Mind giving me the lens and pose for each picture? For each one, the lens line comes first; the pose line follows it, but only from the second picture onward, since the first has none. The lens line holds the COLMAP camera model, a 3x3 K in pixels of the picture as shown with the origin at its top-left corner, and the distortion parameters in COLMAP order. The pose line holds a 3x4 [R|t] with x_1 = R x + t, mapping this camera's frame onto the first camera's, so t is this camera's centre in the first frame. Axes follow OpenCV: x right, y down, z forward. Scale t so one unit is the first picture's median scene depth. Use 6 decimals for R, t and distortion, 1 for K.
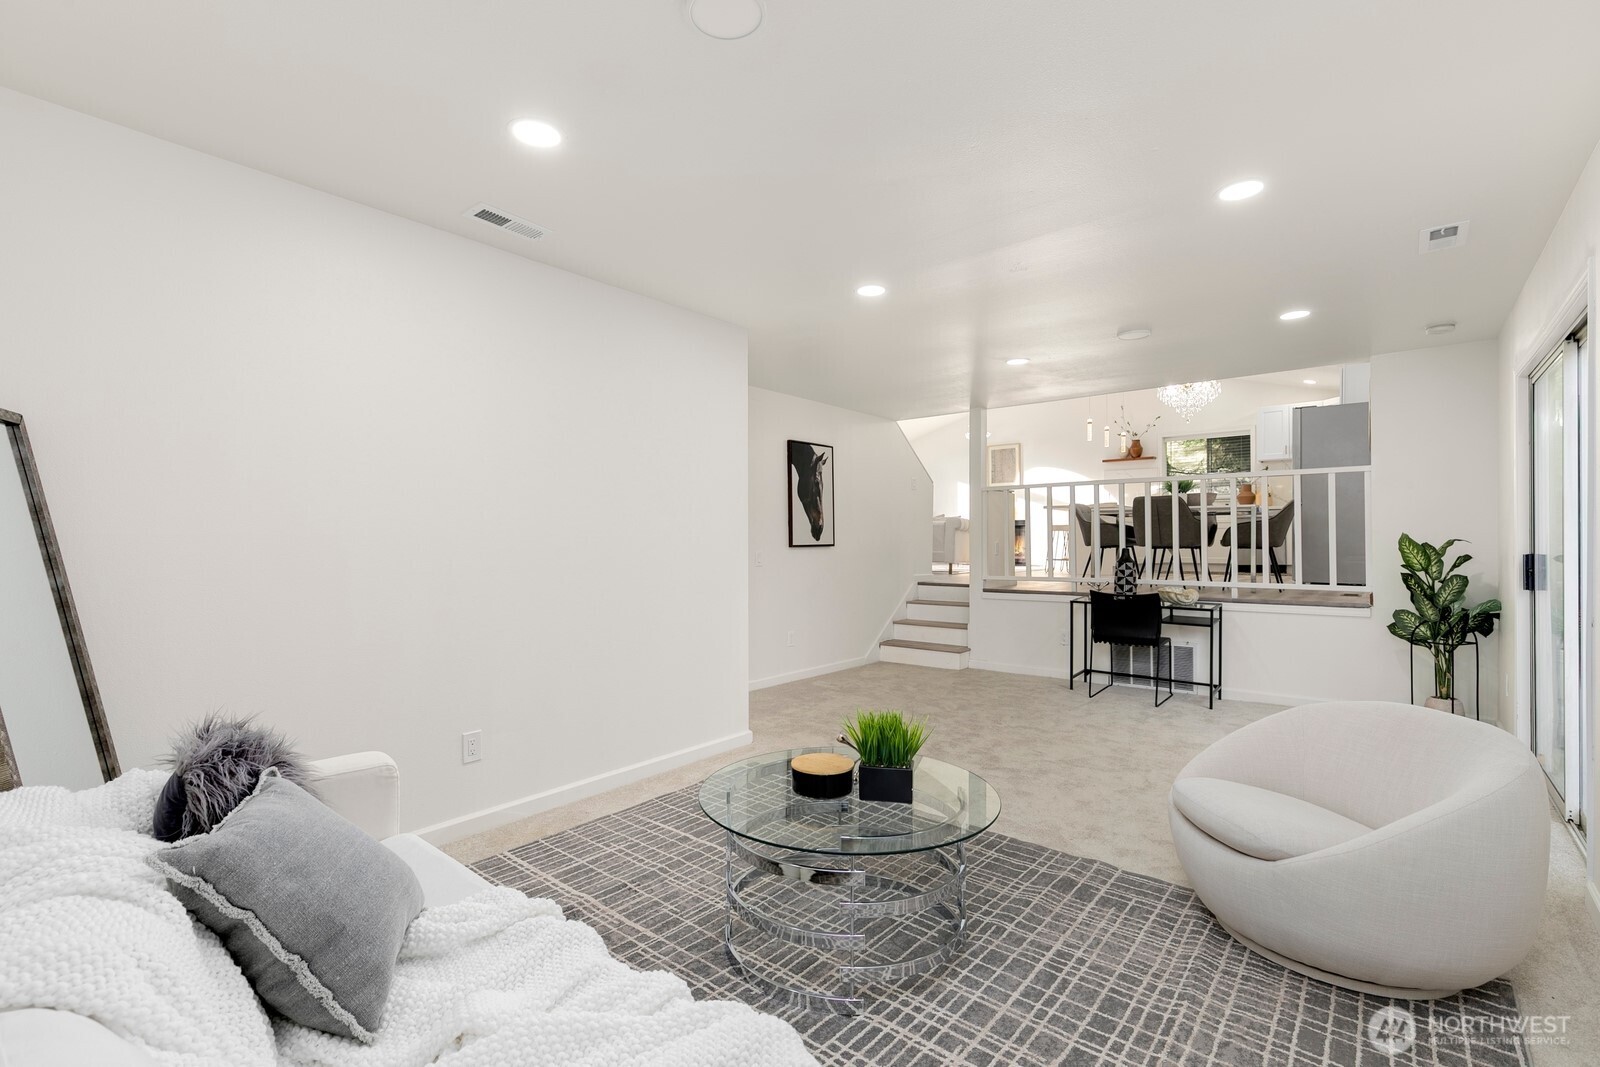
lens RADIAL K [[722.3, 0, 798.0], [0, 722.3, 539.8], [0, 0, 1]] dist [0.001791, 0.000264]
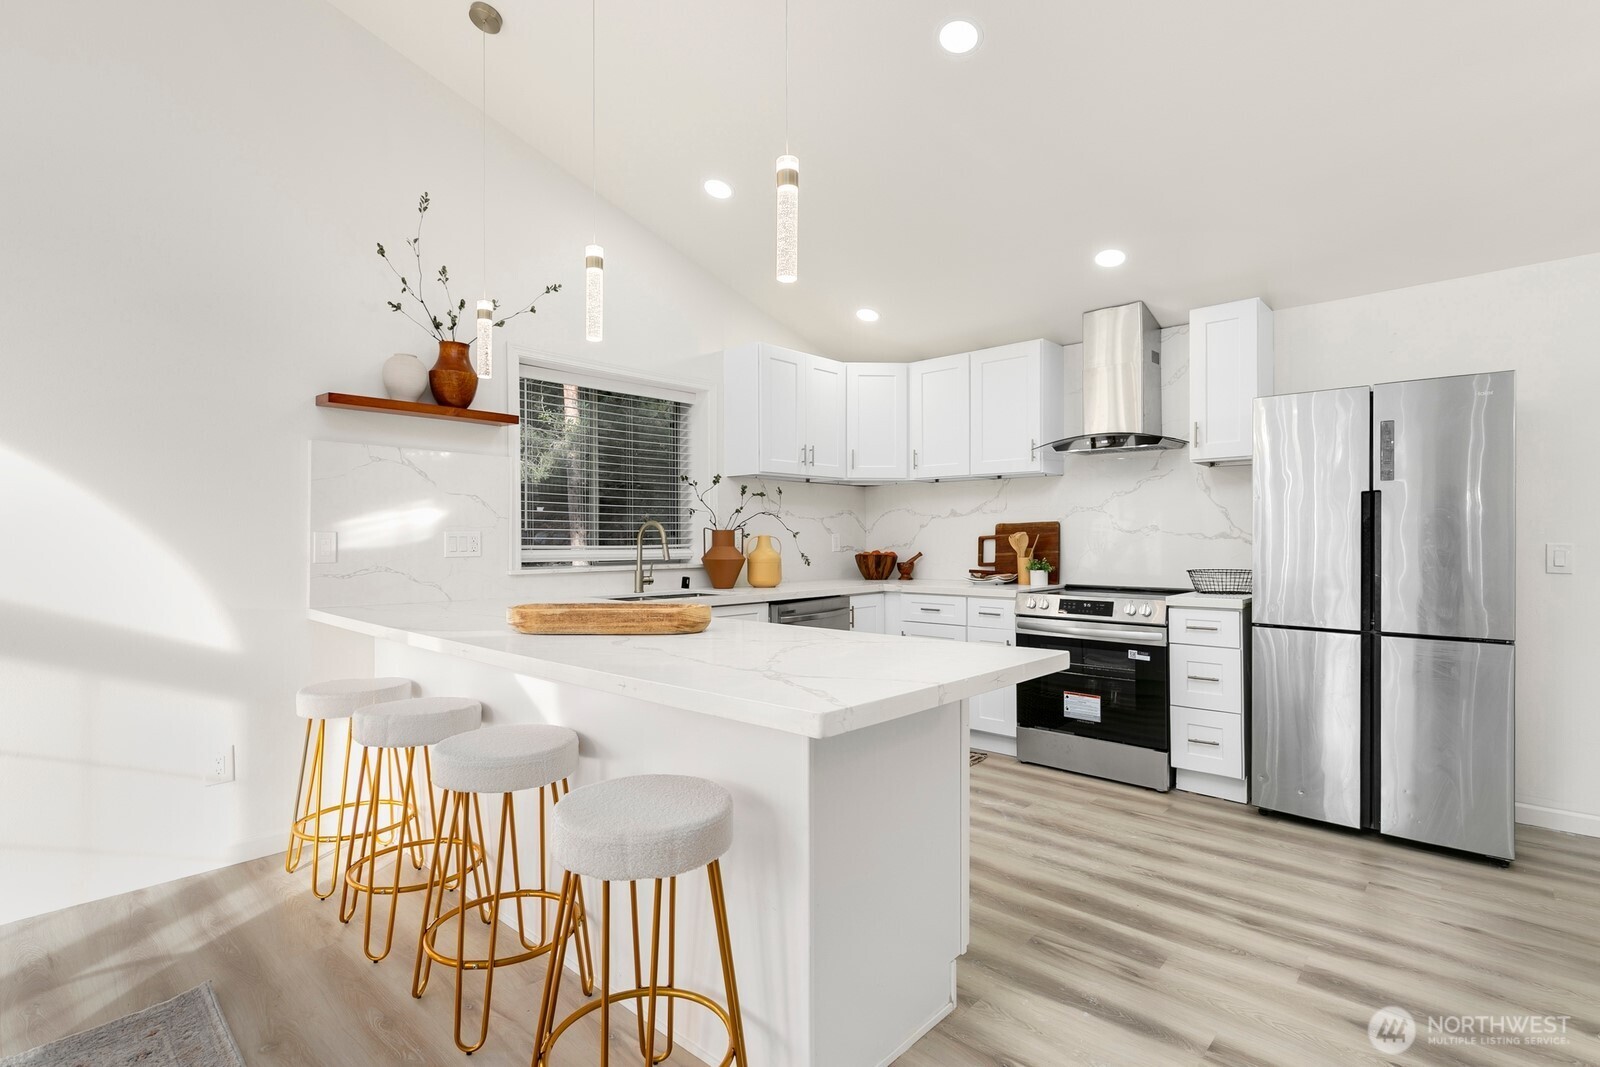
lens RADIAL K [[761.5, 0, 800.0], [0, 761.5, 533.5], [0, 0, 1]] dist [-0.001225, -0.000250]
pose [[0.068219, 0.012416, 0.997593, 0.032047], [-0.001683, 0.999923, -0.012330, -0.010611], [-0.997669, -0.000838, 0.068235, 0.143075]]
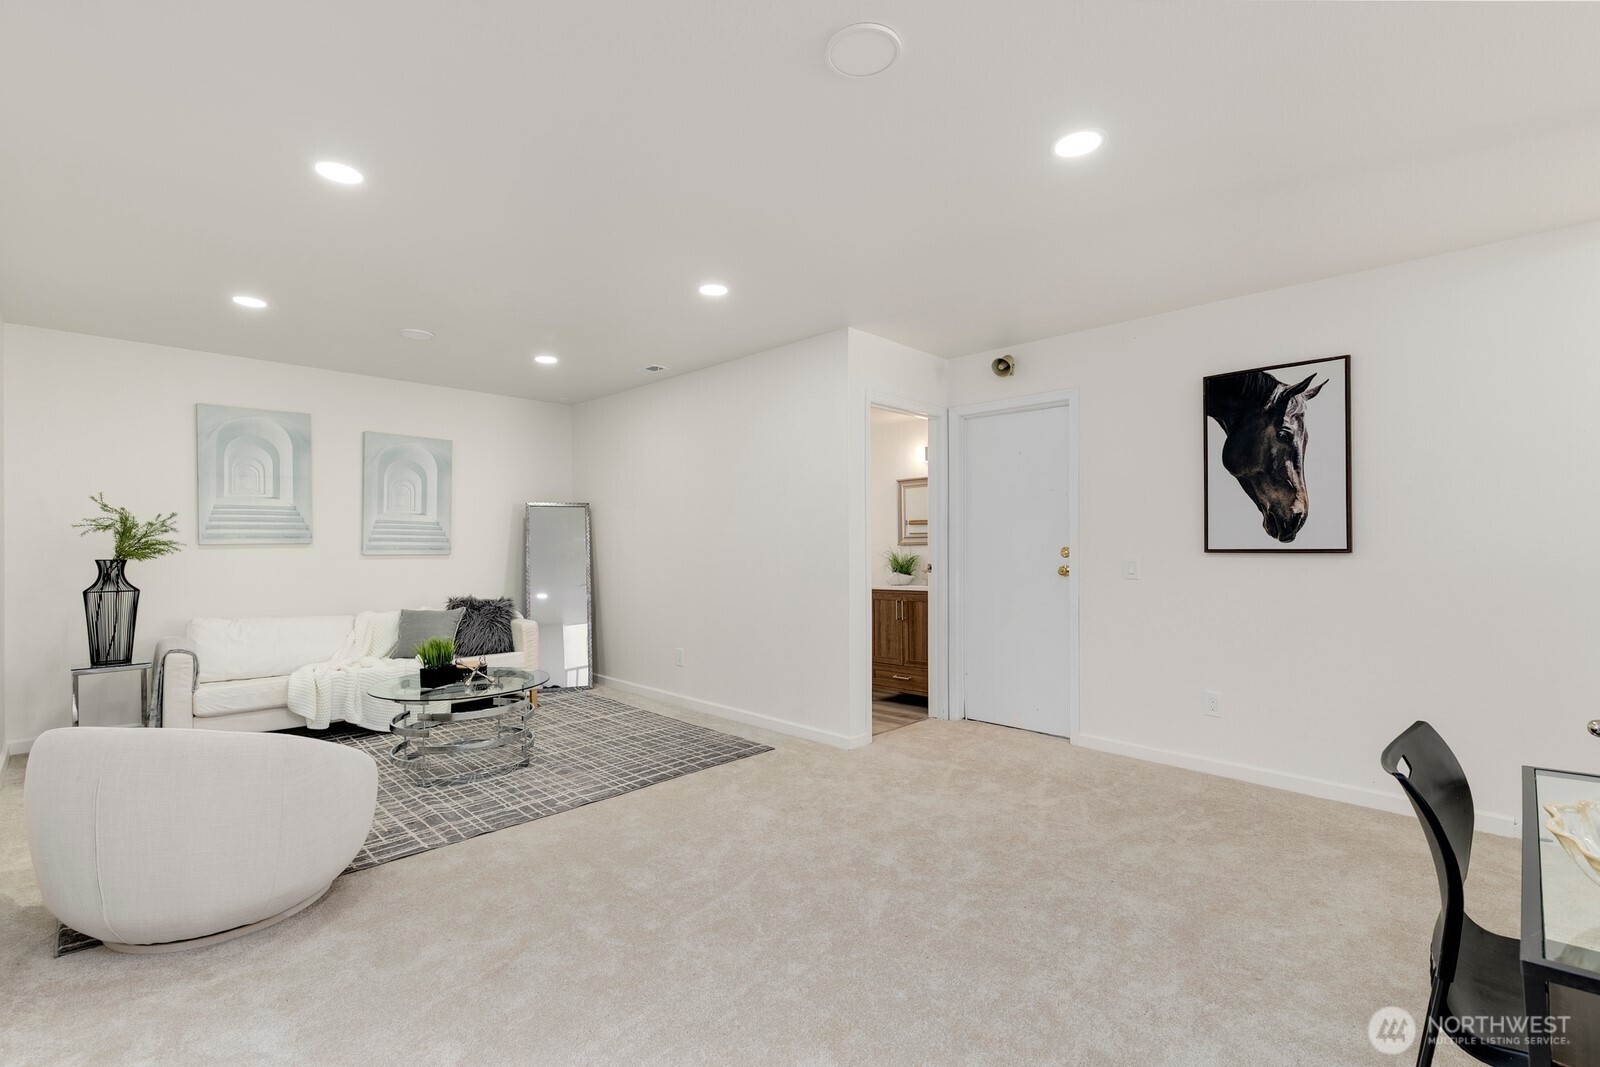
lens RADIAL K [[722.3, 0, 798.0], [0, 722.3, 539.8], [0, 0, 1]] dist [0.001791, 0.000264]
pose [[-0.105190, -0.000446, -0.994452, 0.634148], [0.002531, 0.999997, -0.000716, -0.001074], [0.994449, -0.002592, -0.105189, 0.722195]]
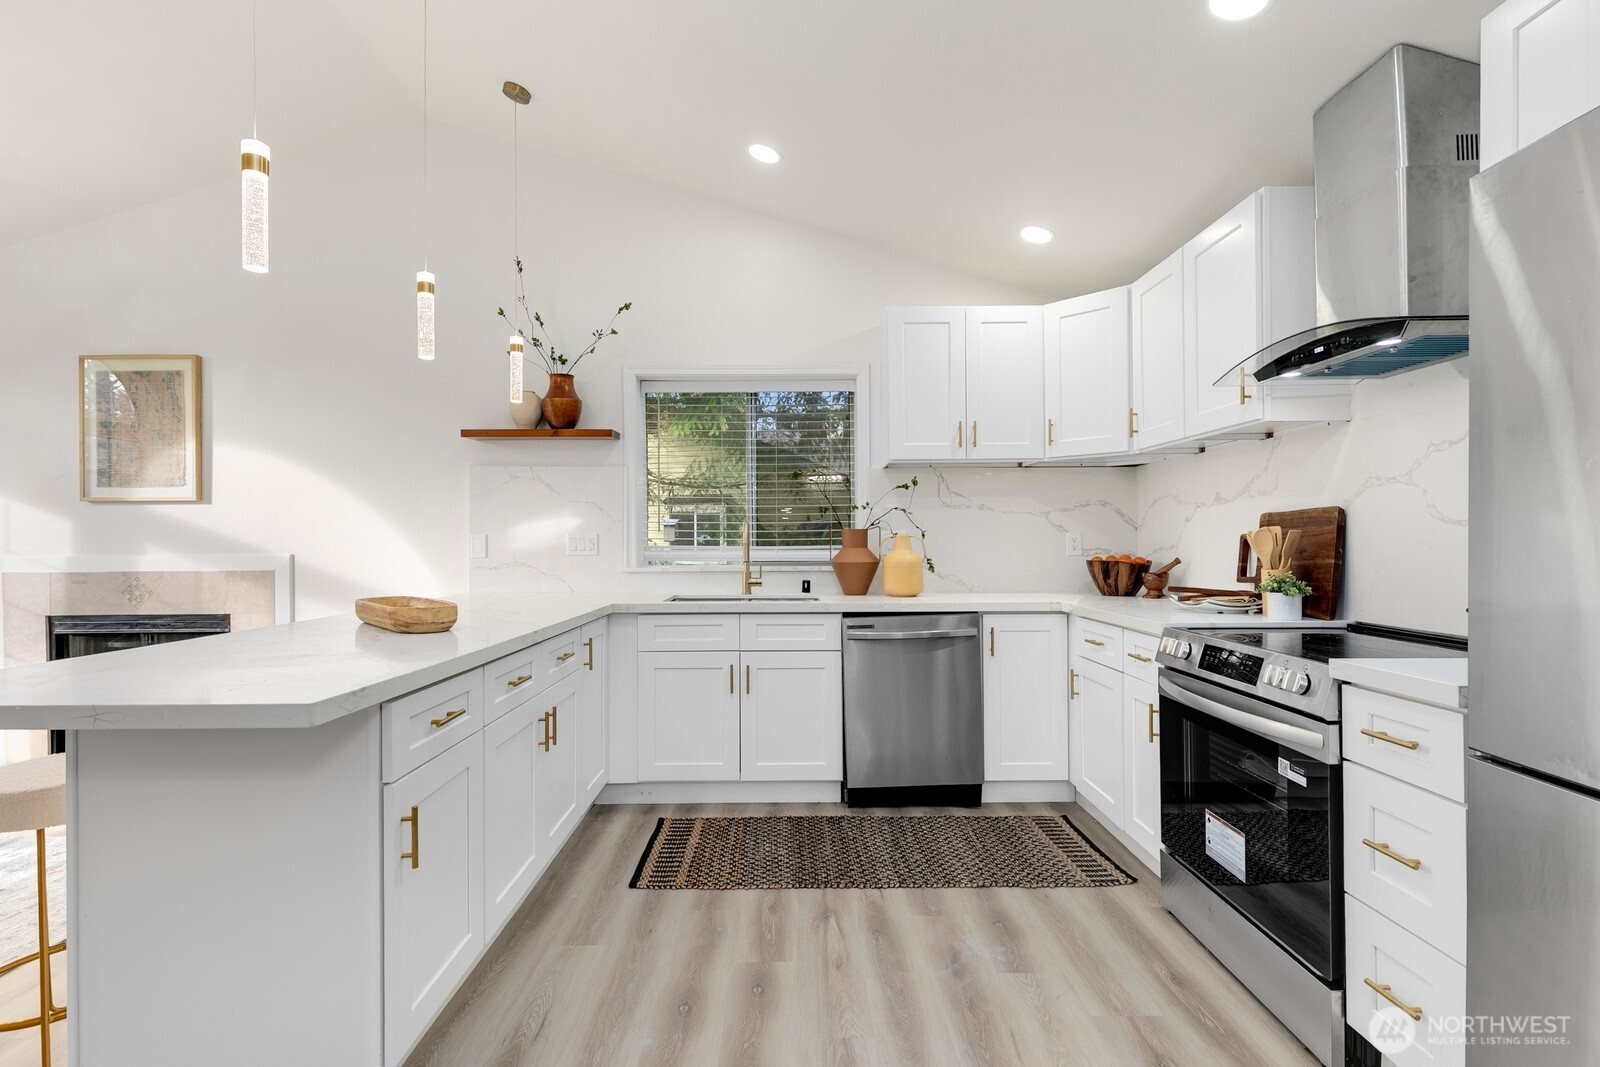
lens RADIAL K [[733.4, 0, 795.4], [0, 733.4, 541.4], [0, 0, 1]] dist [-0.000629, -0.000603]
pose [[0.773091, 0.001758, 0.634293, 0.057383], [-0.001705, 0.999998, -0.000693, -0.010732], [-0.634293, -0.000546, 0.773092, 0.114395]]
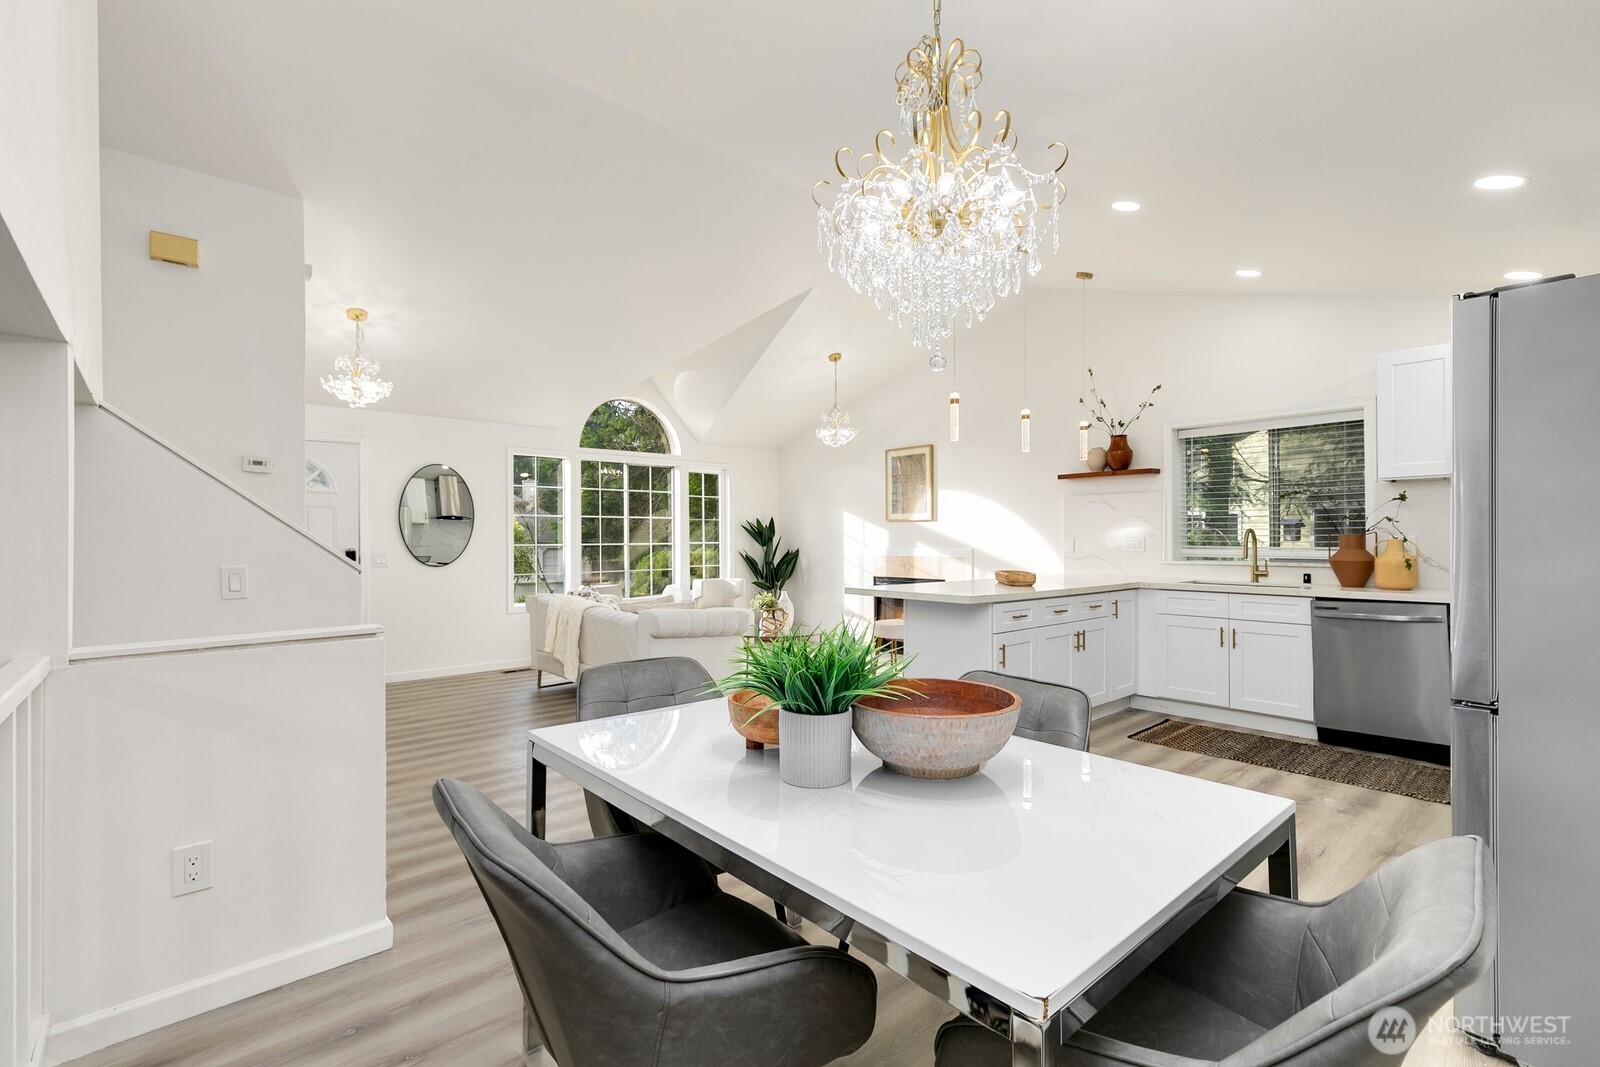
lens RADIAL K [[711.5, 0, 793.7], [0, 711.5, 533.8], [0, 0, 1]] dist [0.000089, -0.000135]
pose [[0.984663, 0.002226, -0.174456, 0.055883], [-0.002793, 0.999992, -0.003005, -0.011379], [0.174447, 0.003446, 0.984660, 0.079698]]
